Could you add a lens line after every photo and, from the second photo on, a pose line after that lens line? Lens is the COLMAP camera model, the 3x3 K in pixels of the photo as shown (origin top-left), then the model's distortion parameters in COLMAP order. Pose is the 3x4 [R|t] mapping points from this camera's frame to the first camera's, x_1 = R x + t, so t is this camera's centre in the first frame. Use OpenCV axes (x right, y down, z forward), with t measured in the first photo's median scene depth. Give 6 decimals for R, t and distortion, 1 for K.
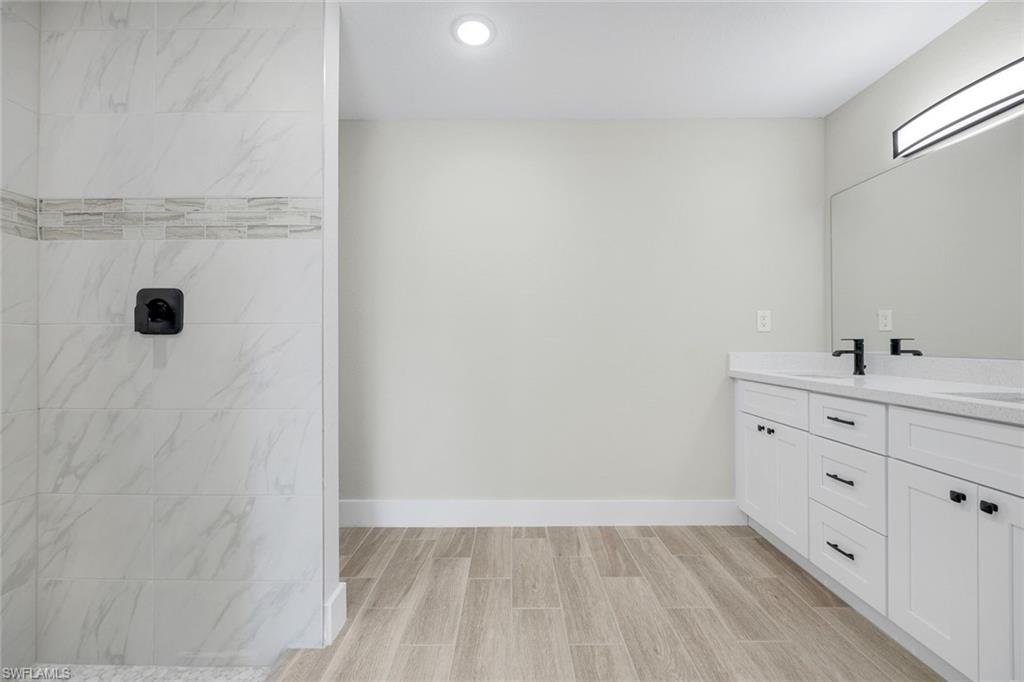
lens RADIAL K [[418.9, 0, 506.0], [0, 418.9, 339.7], [0, 0, 1]] dist [0.000054, 0.000186]
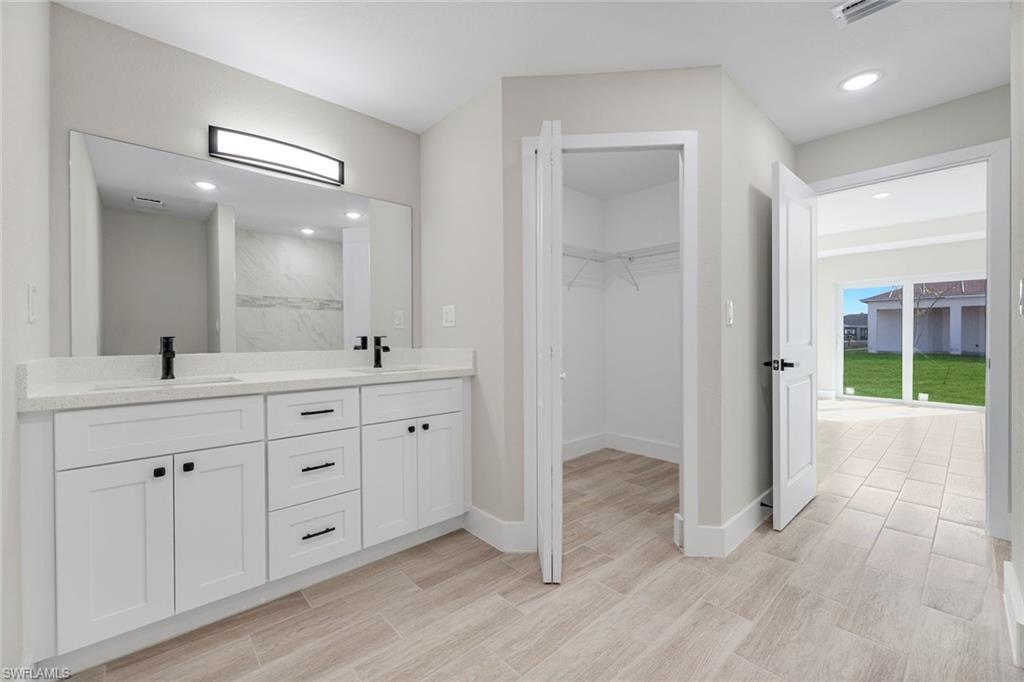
lens RADIAL K [[418.9, 0, 506.0], [0, 418.9, 339.7], [0, 0, 1]] dist [0.000054, 0.000186]
pose [[-0.683706, 0.002877, 0.729752, -0.292807], [0.003338, 0.999994, -0.000816, 0.009212], [-0.729750, 0.001878, -0.683712, 1.287098]]
